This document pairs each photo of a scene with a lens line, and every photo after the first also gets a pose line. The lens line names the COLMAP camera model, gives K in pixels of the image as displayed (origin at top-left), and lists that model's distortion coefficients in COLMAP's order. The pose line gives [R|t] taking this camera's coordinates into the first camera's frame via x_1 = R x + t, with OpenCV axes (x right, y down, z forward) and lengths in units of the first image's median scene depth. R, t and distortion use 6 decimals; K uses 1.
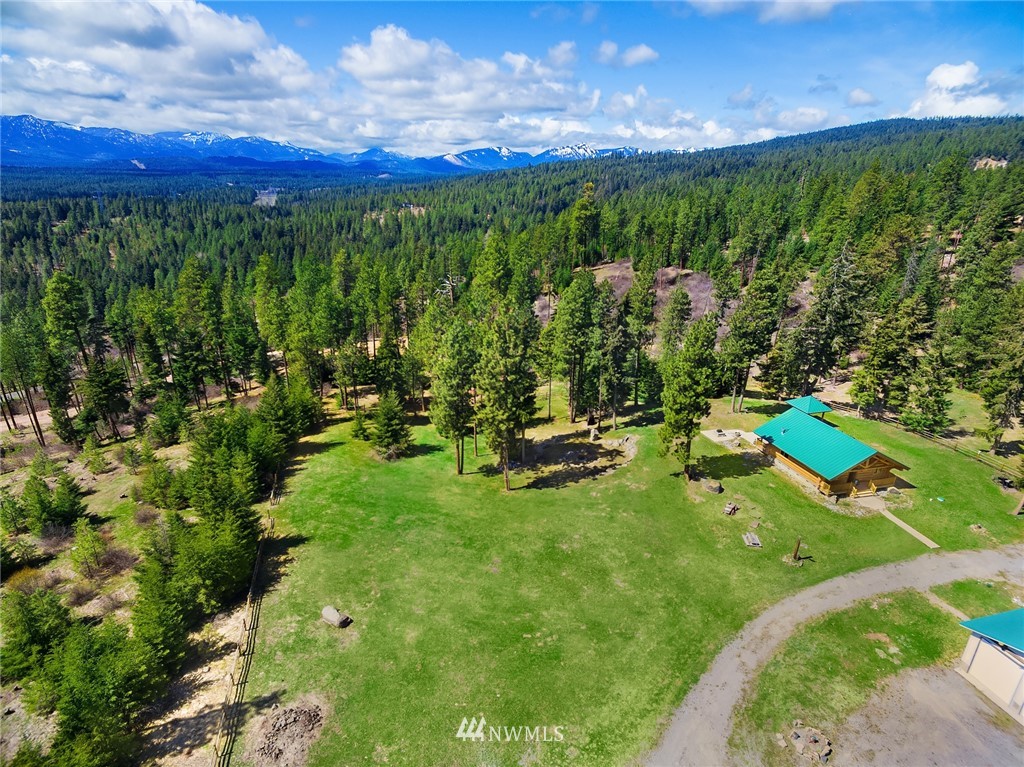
lens RADIAL K [[573.2, 0, 512.0], [0, 573.2, 383.5], [0, 0, 1]] dist [0.003725, -0.000592]
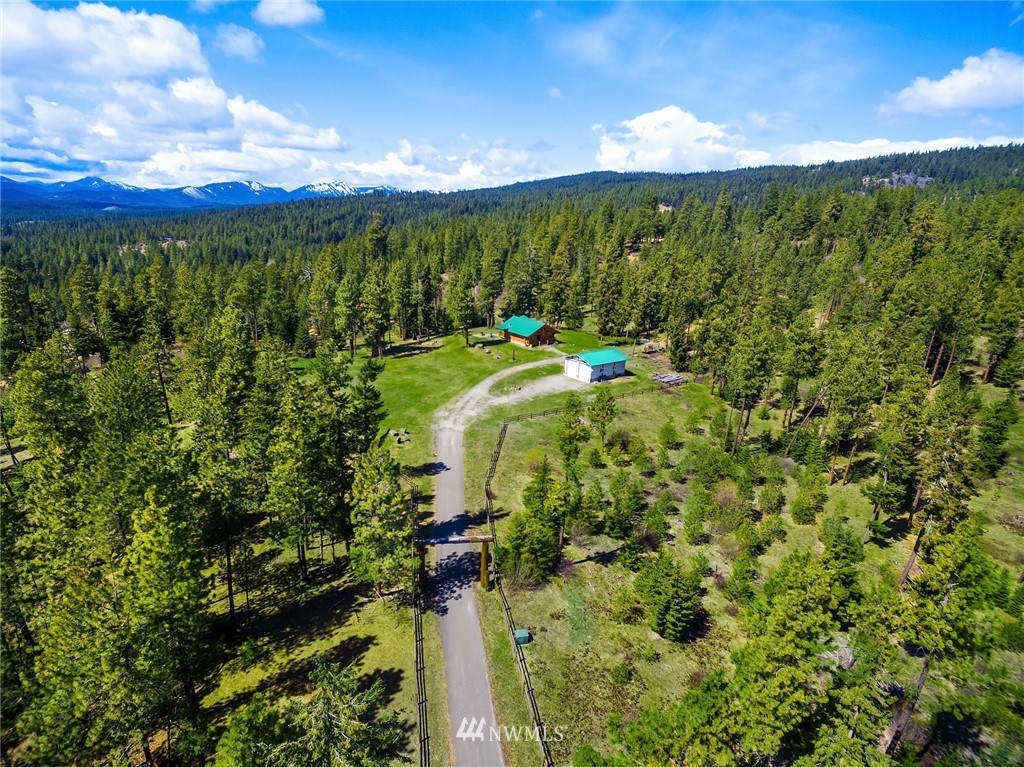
lens RADIAL K [[573.2, 0, 512.0], [0, 573.2, 383.5], [0, 0, 1]] dist [0.003725, -0.000592]
pose [[0.924324, -0.093226, 0.370046, -0.037153], [0.115078, 0.992653, -0.037370, 0.044374], [-0.363844, 0.077126, 0.928261, -0.110057]]
